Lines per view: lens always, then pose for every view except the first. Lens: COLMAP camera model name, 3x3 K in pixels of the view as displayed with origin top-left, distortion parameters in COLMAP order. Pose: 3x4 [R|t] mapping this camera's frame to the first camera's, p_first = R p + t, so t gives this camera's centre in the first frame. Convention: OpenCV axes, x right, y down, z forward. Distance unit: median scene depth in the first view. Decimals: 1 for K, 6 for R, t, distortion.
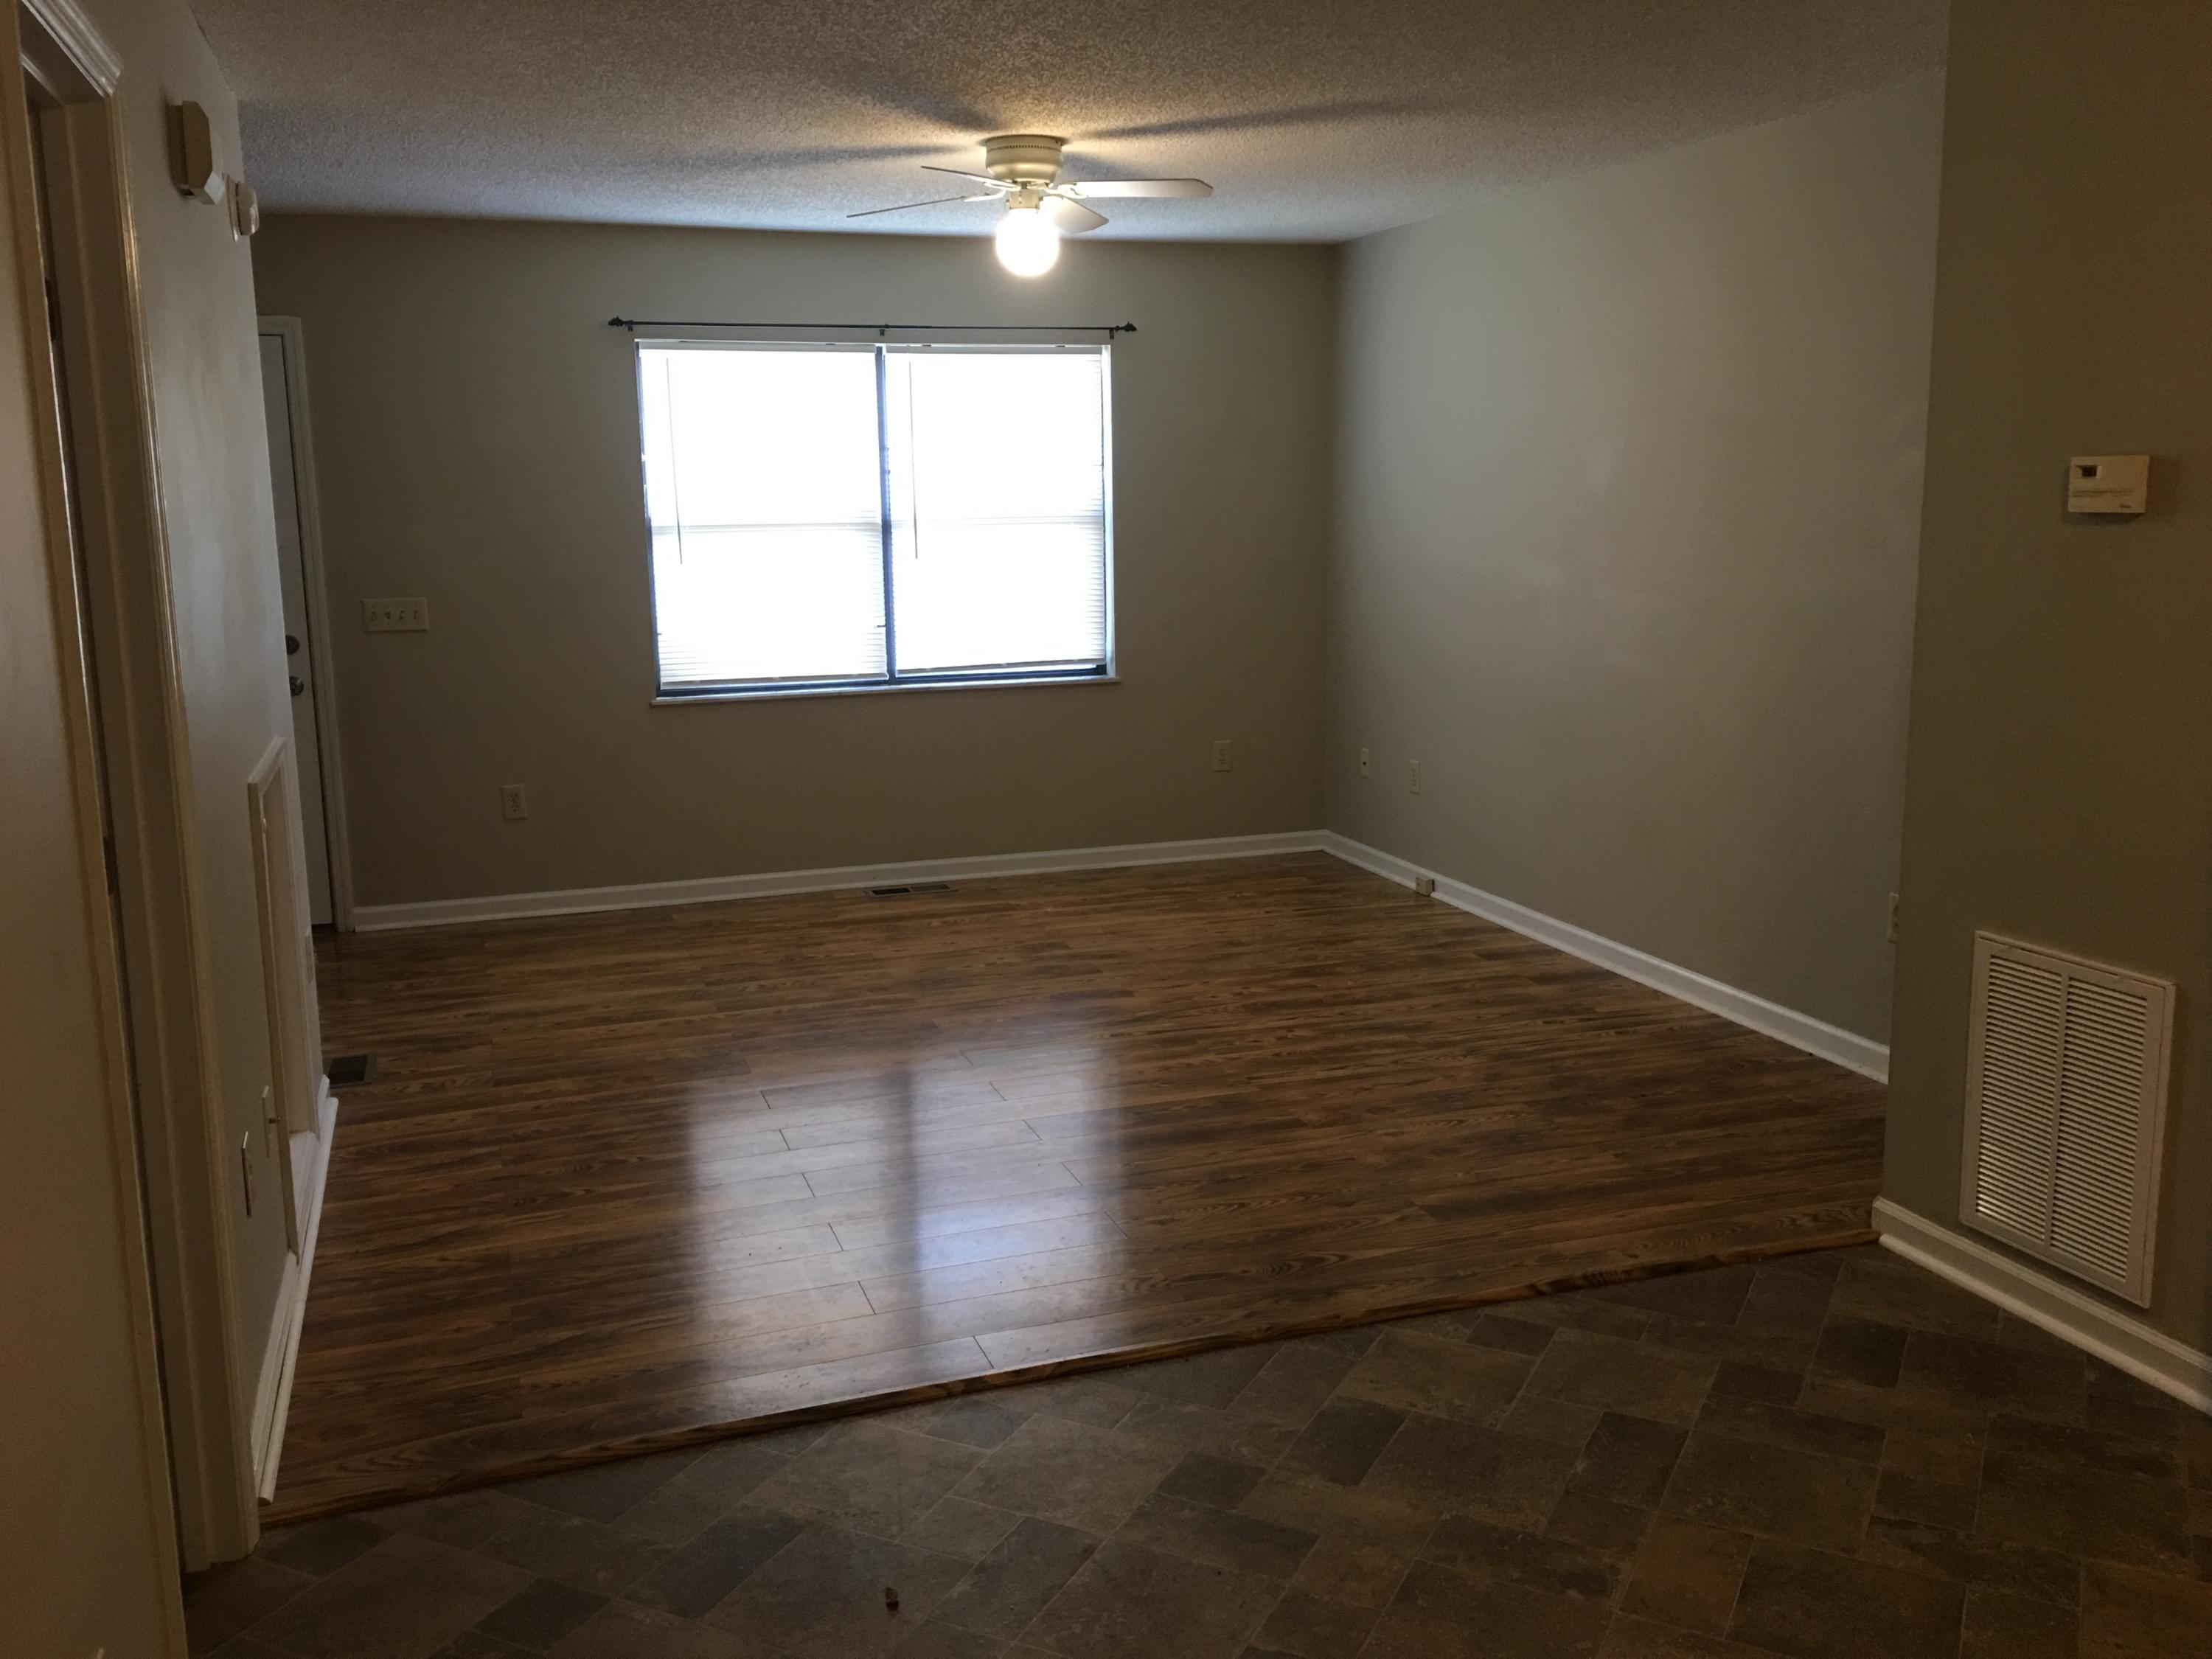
lens RADIAL K [[1873.9, 0, 1099.3], [0, 1873.9, 826.2], [0, 0, 1]] dist [0.081668, -0.045000]
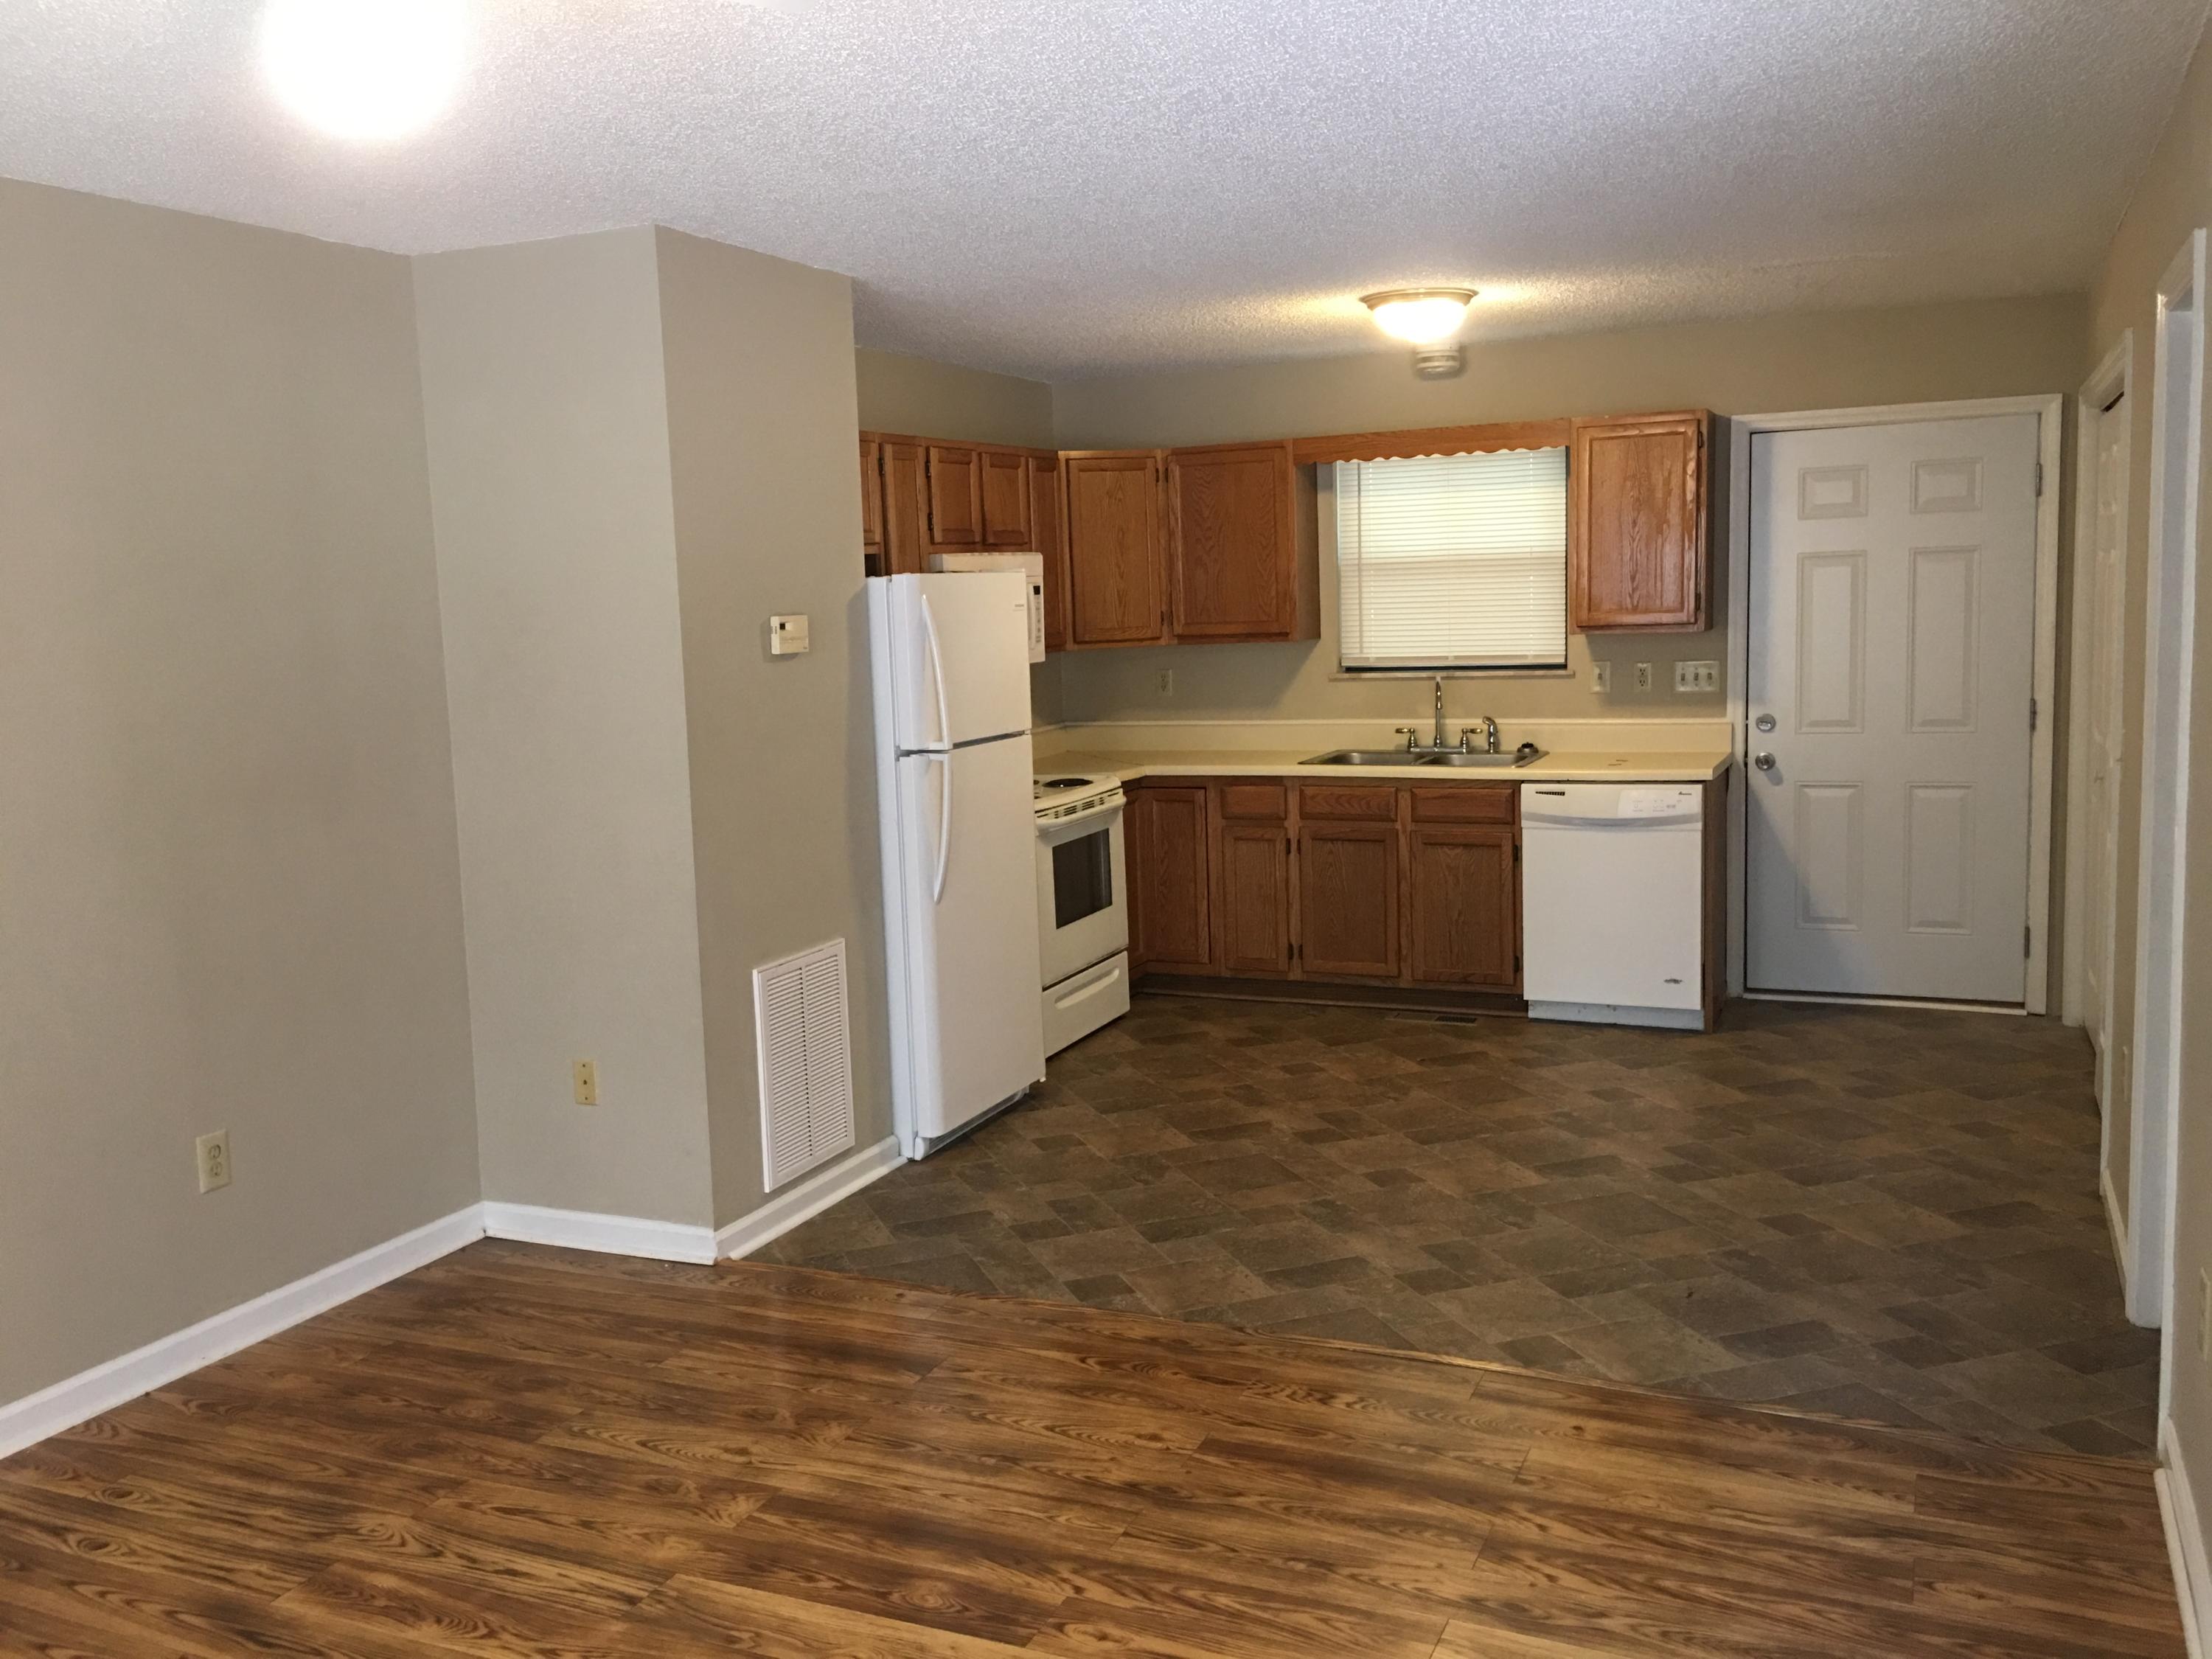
lens RADIAL K [[1873.9, 0, 1102.1], [0, 1873.9, 835.8], [0, 0, 1]] dist [0.081668, -0.045000]
pose [[-0.724988, -0.053599, 0.686673, -0.496980], [0.165094, 0.954380, 0.248802, -0.261590], [-0.668683, 0.293744, -0.683065, 1.395088]]
